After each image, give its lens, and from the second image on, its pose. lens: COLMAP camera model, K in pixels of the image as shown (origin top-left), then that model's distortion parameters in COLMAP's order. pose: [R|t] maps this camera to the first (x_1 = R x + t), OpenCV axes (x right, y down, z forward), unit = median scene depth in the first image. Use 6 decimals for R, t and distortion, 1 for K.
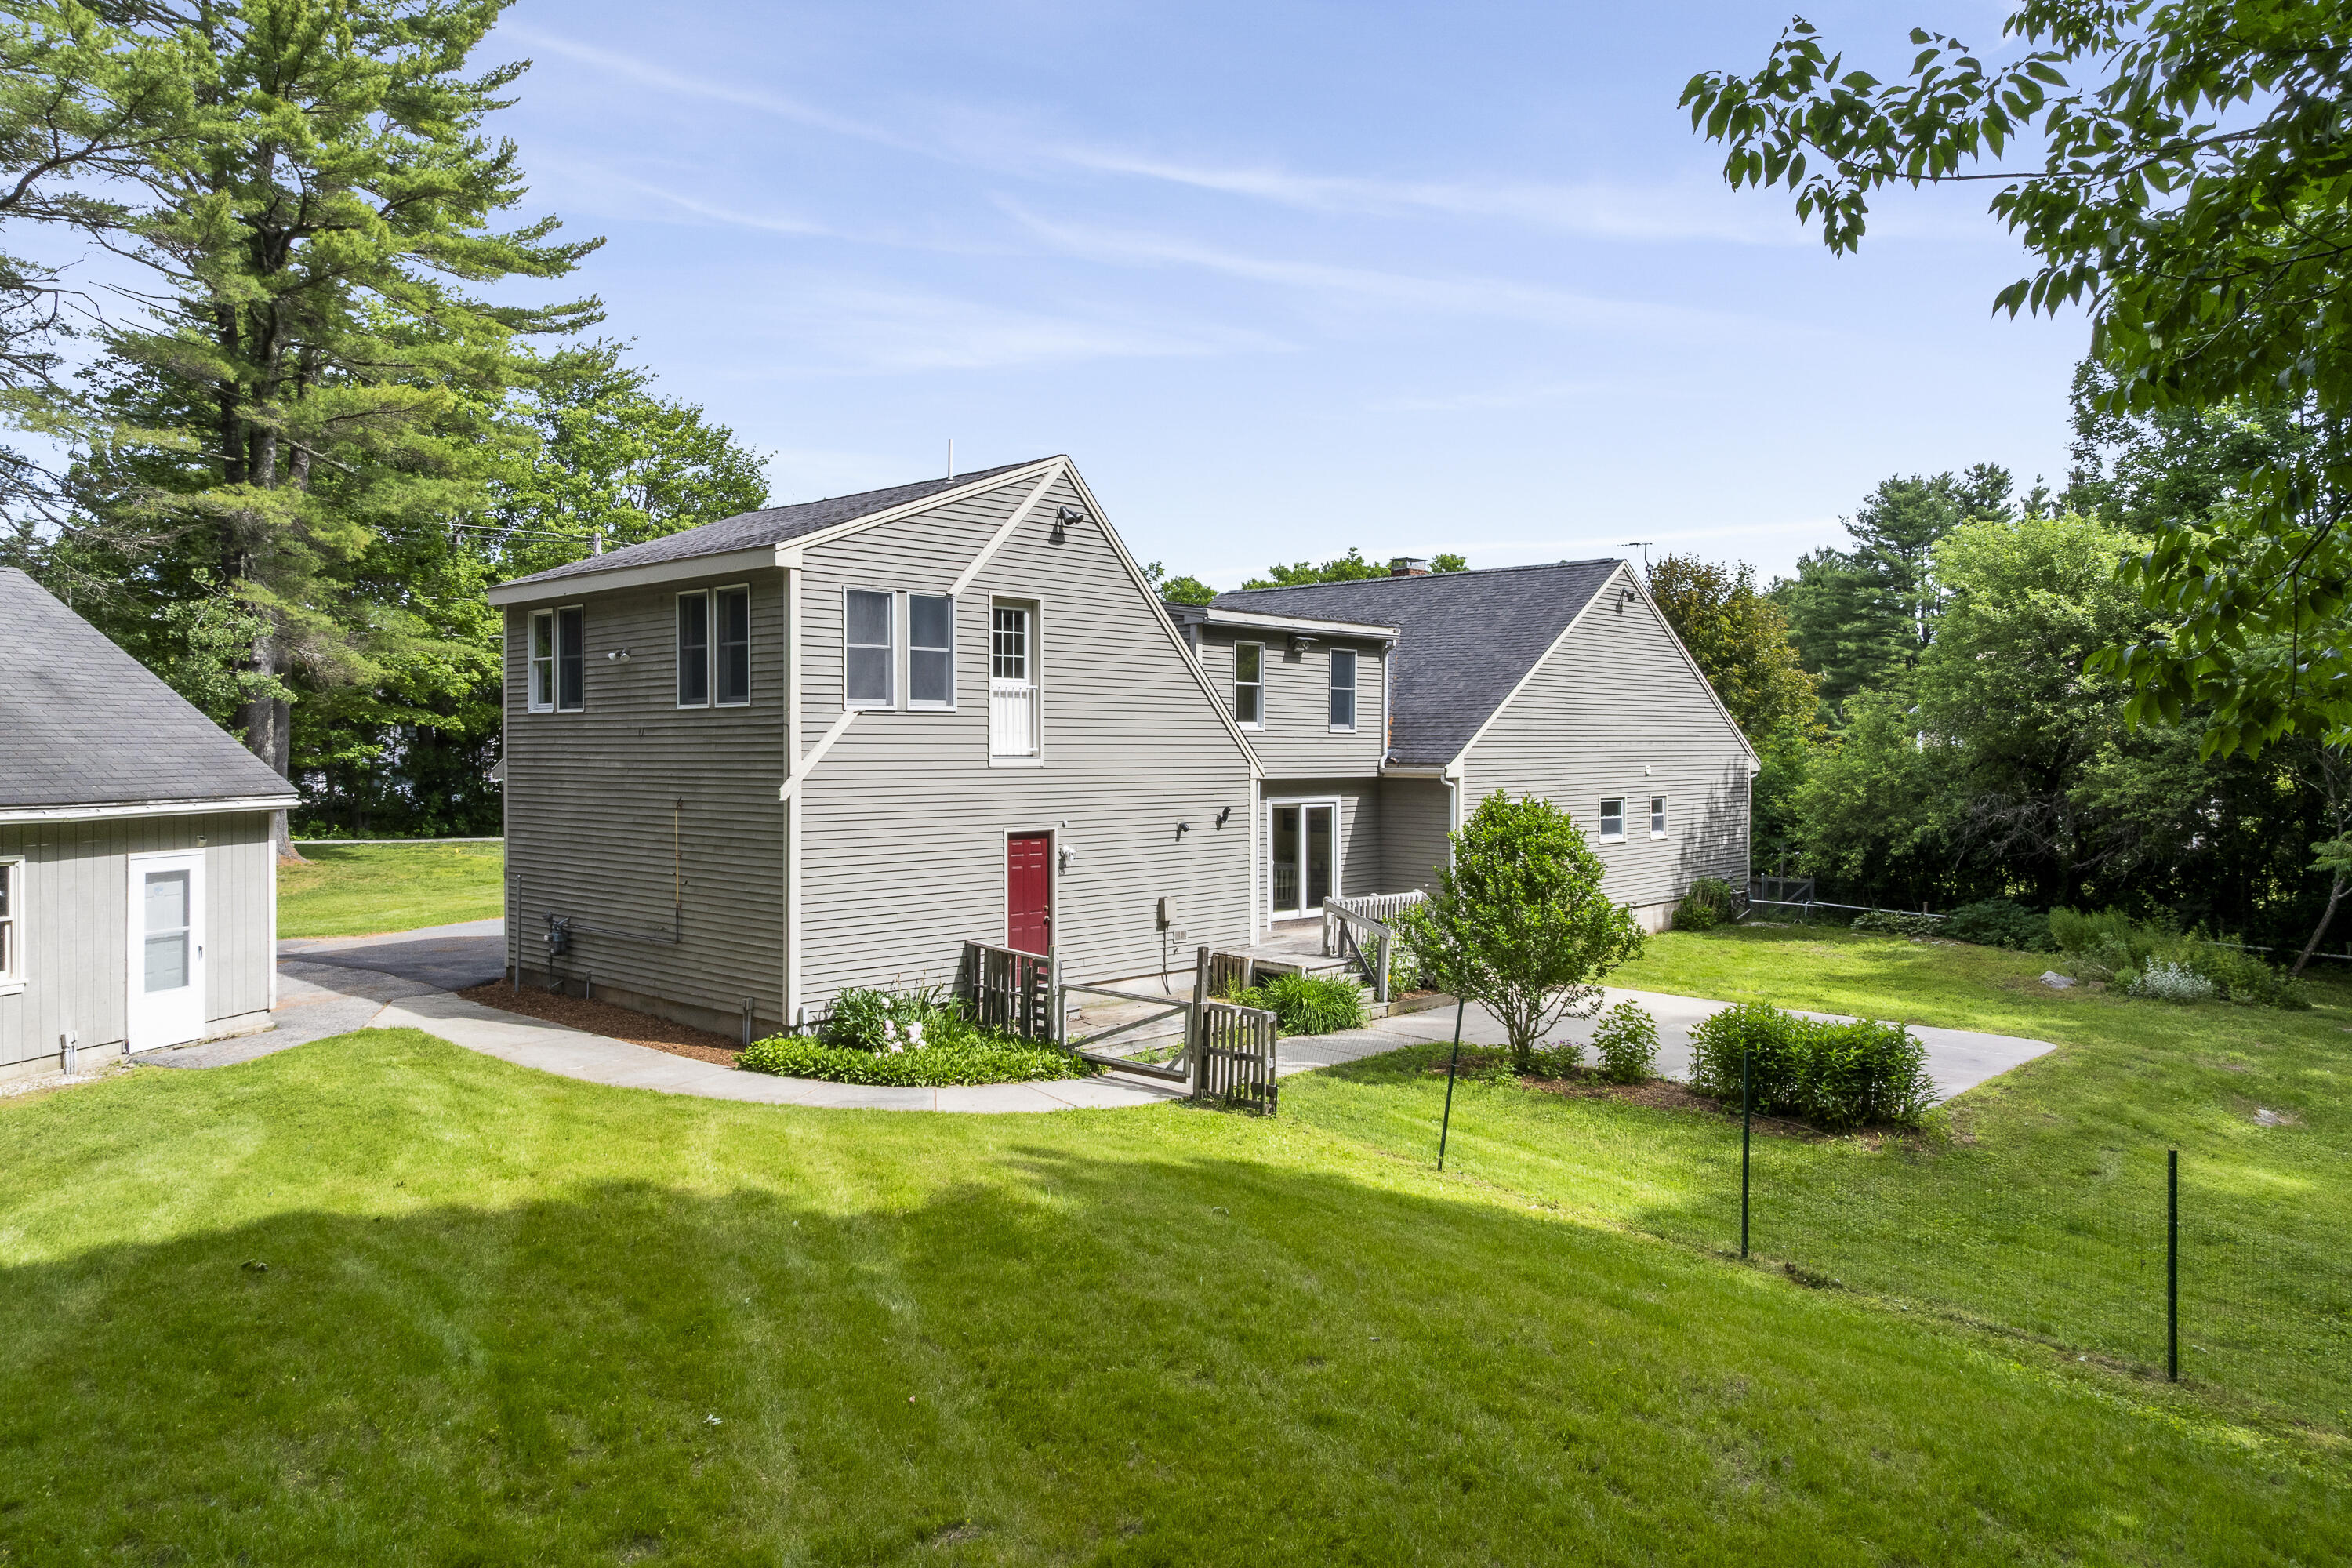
lens RADIAL K [[1609.0, 0, 1183.1], [0, 1609.0, 719.8], [0, 0, 1]] dist [0.009324, 0.001692]
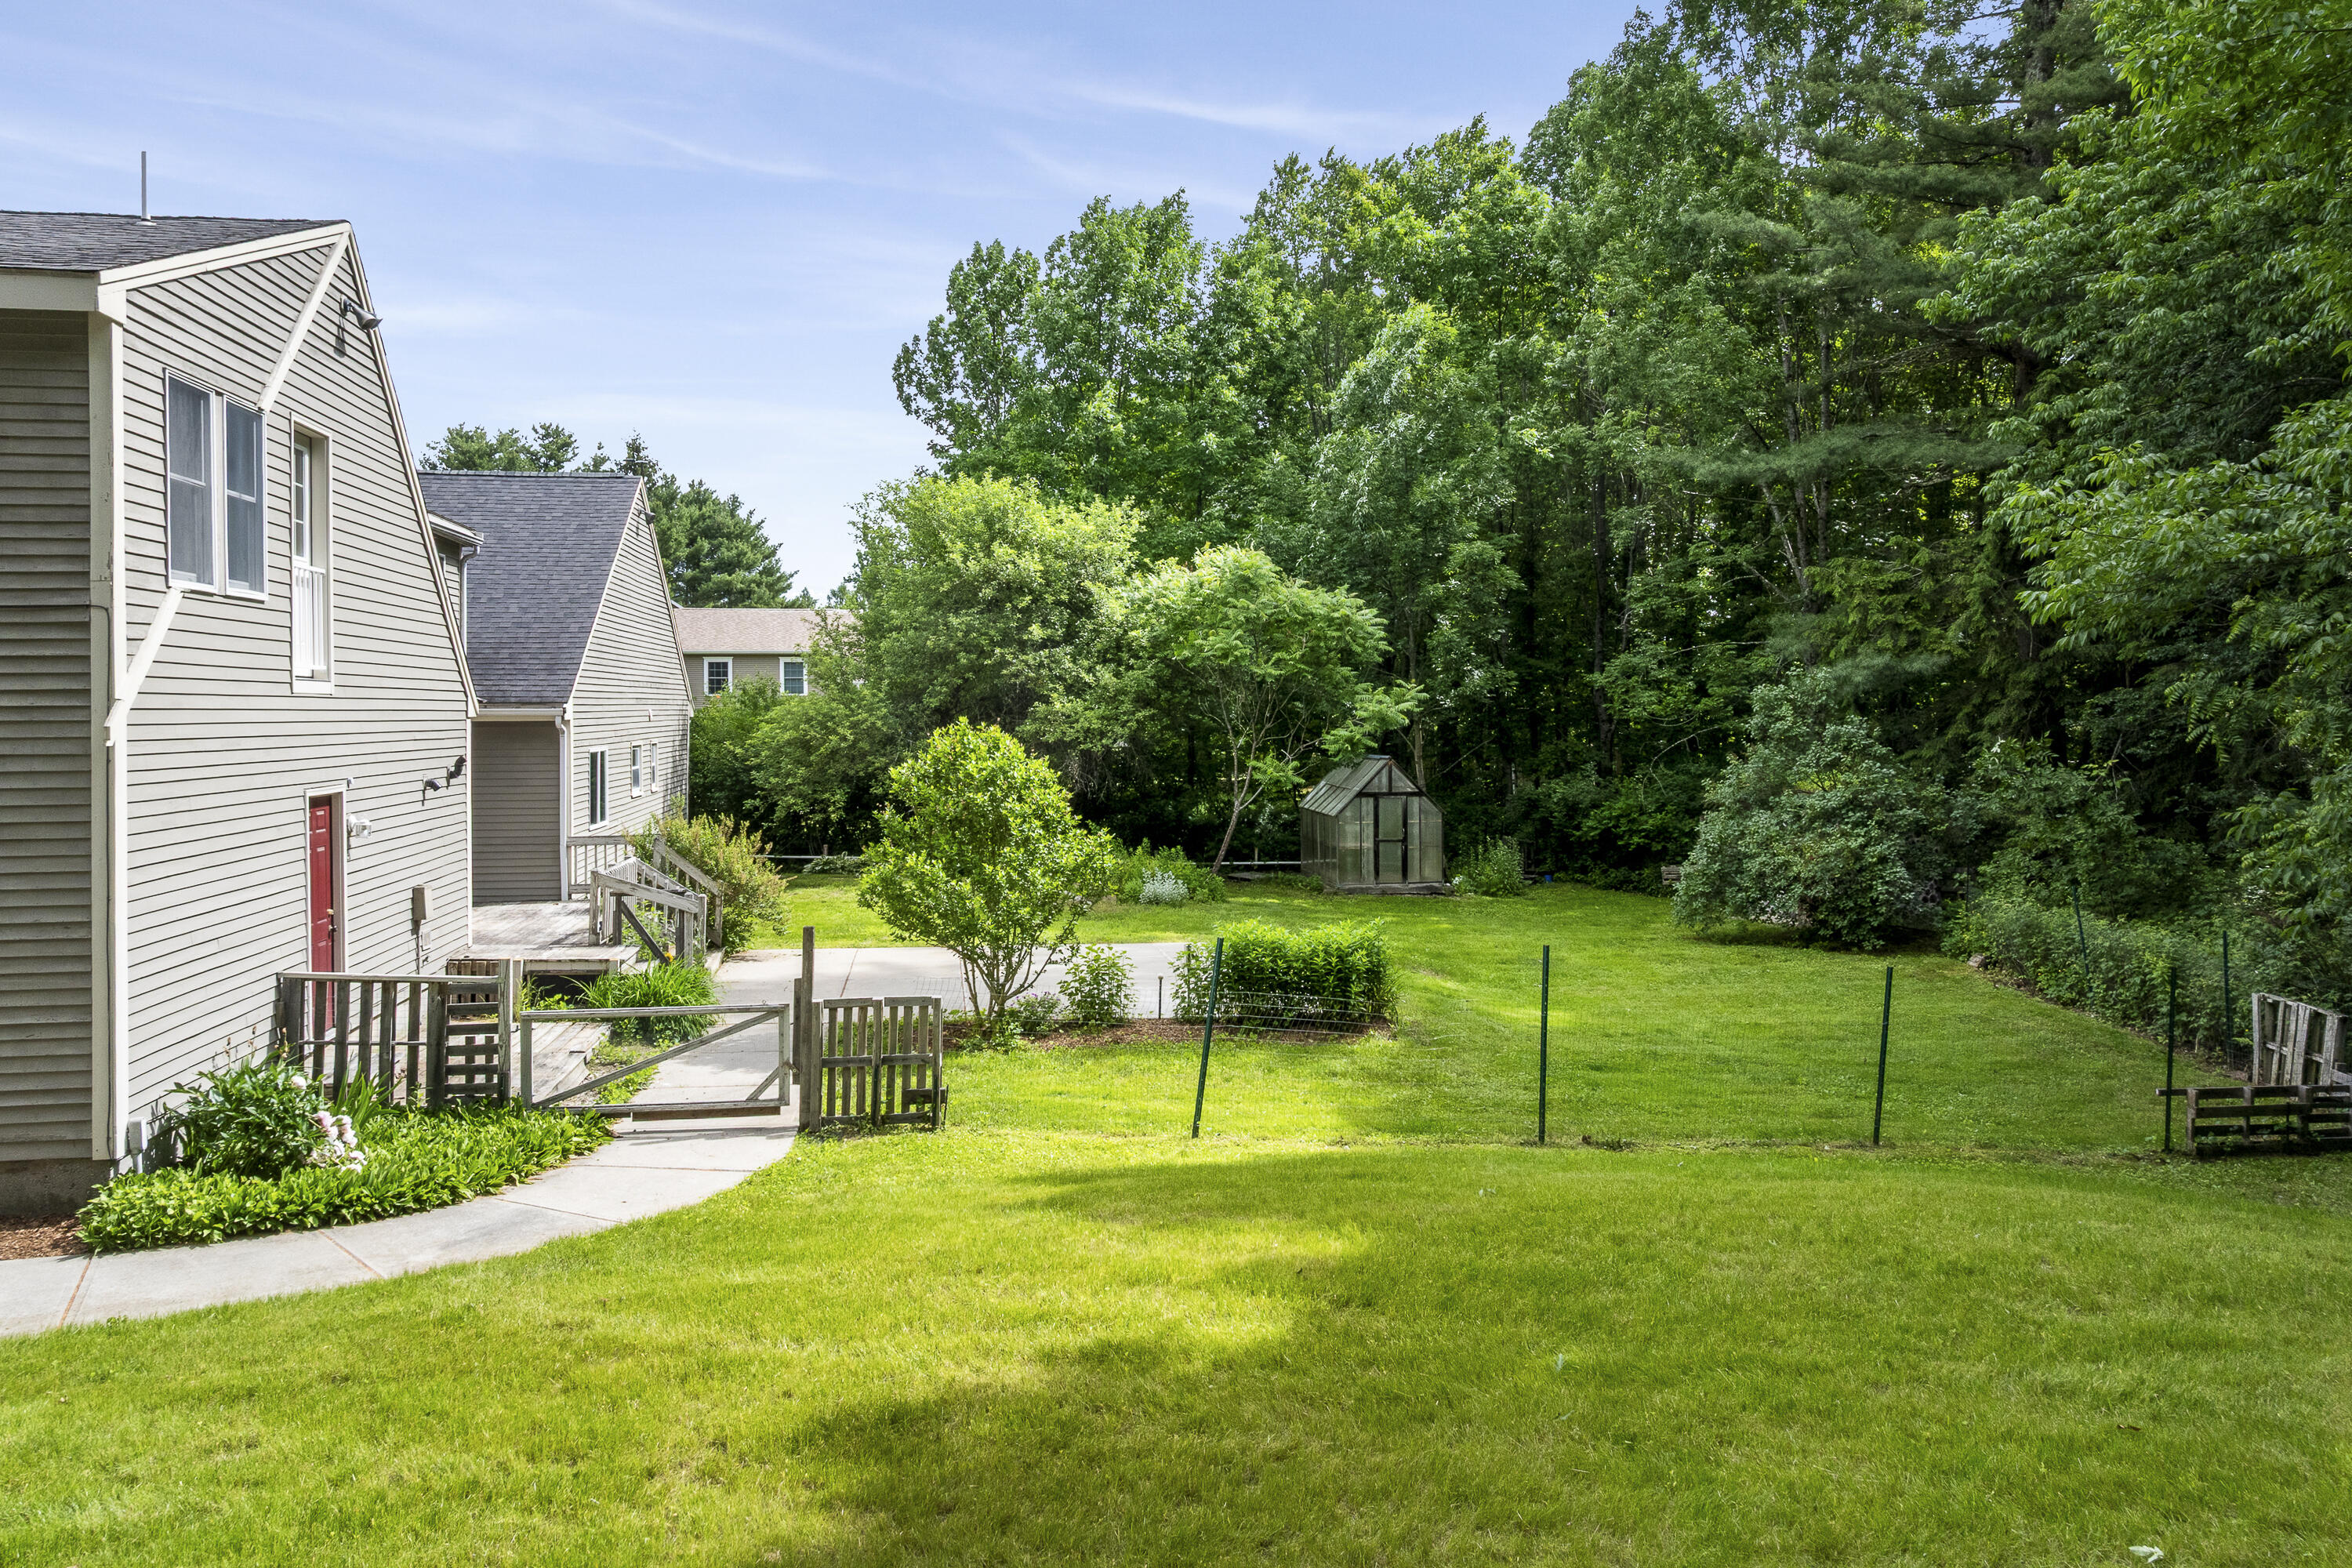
lens RADIAL K [[1633.9, 0, 1176.5], [0, 1633.9, 684.3], [0, 0, 1]] dist [0.006755, 0.000301]
pose [[0.616975, 0.007815, 0.786944, -0.393419], [-0.008691, 0.999957, -0.003116, 0.023770], [-0.786934, -0.004916, 0.617017, 0.322282]]
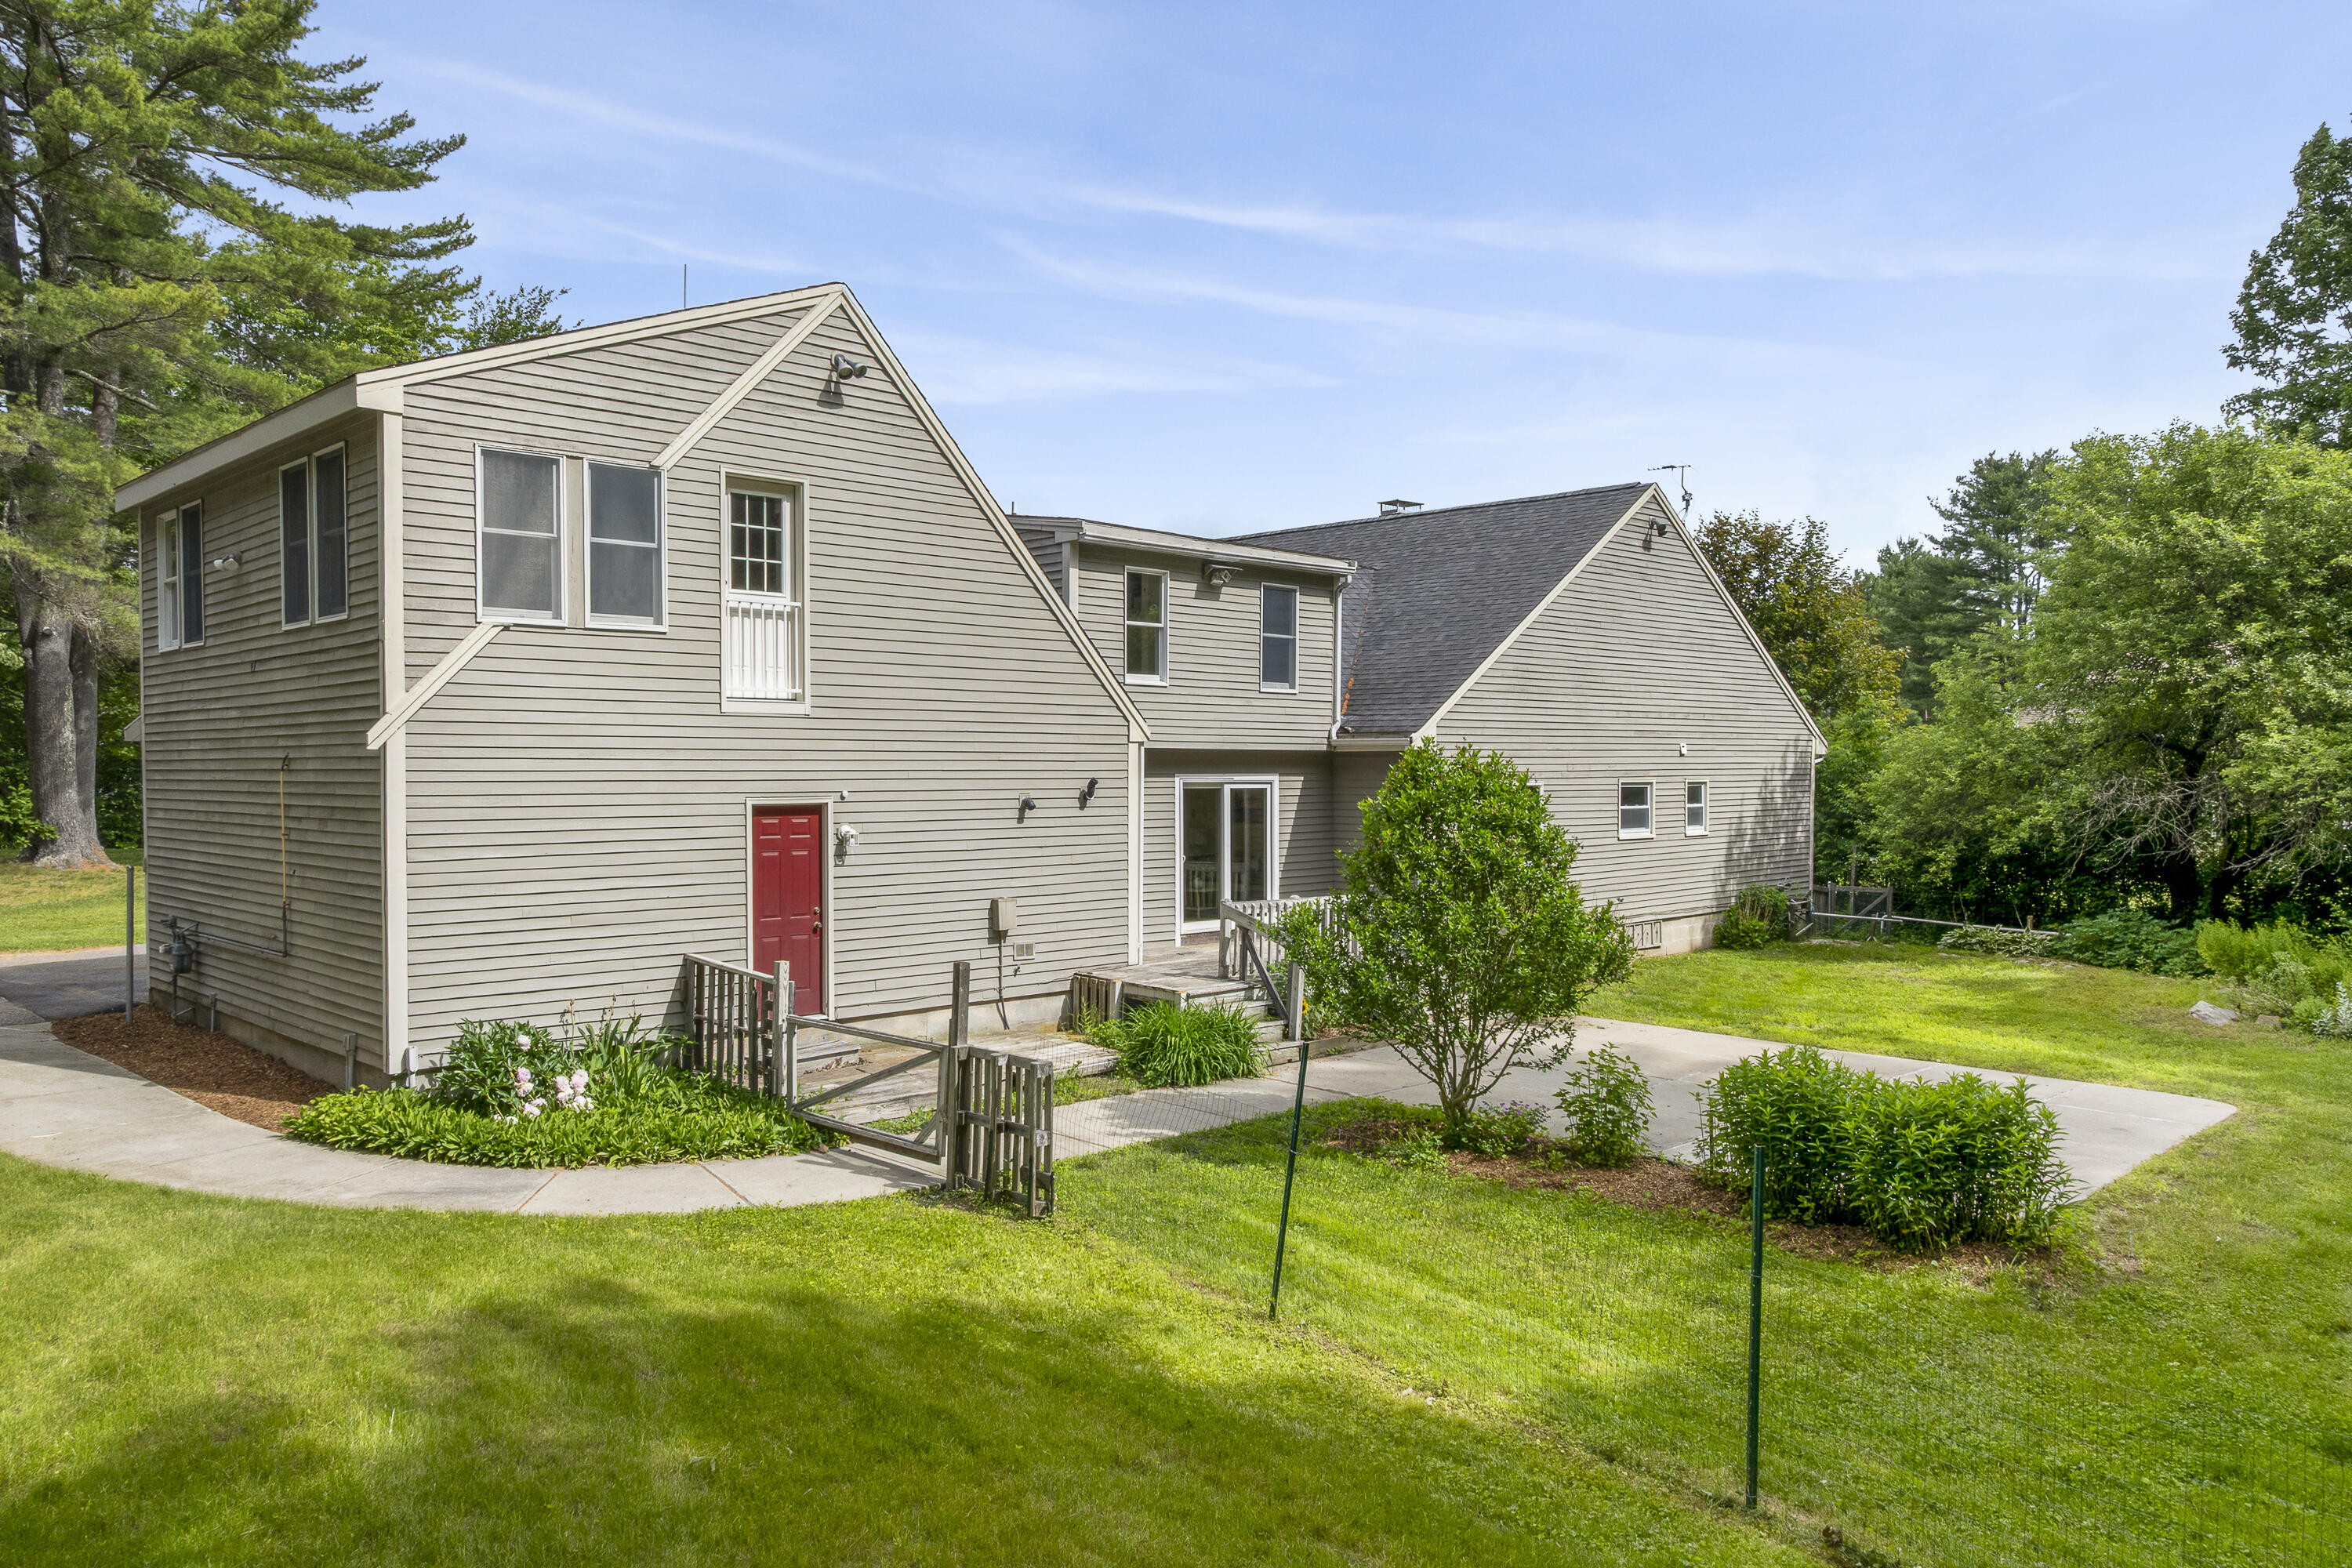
lens RADIAL K [[1671.7, 0, 1176.0], [0, 1671.7, 784.0], [0, 0, 1]] dist [-0.003051, 0.025715]
pose [[0.999427, -0.000558, -0.033851, 0.101885], [0.001517, 0.999598, 0.028304, 0.038666], [0.033821, -0.028339, 0.999026, 0.253479]]
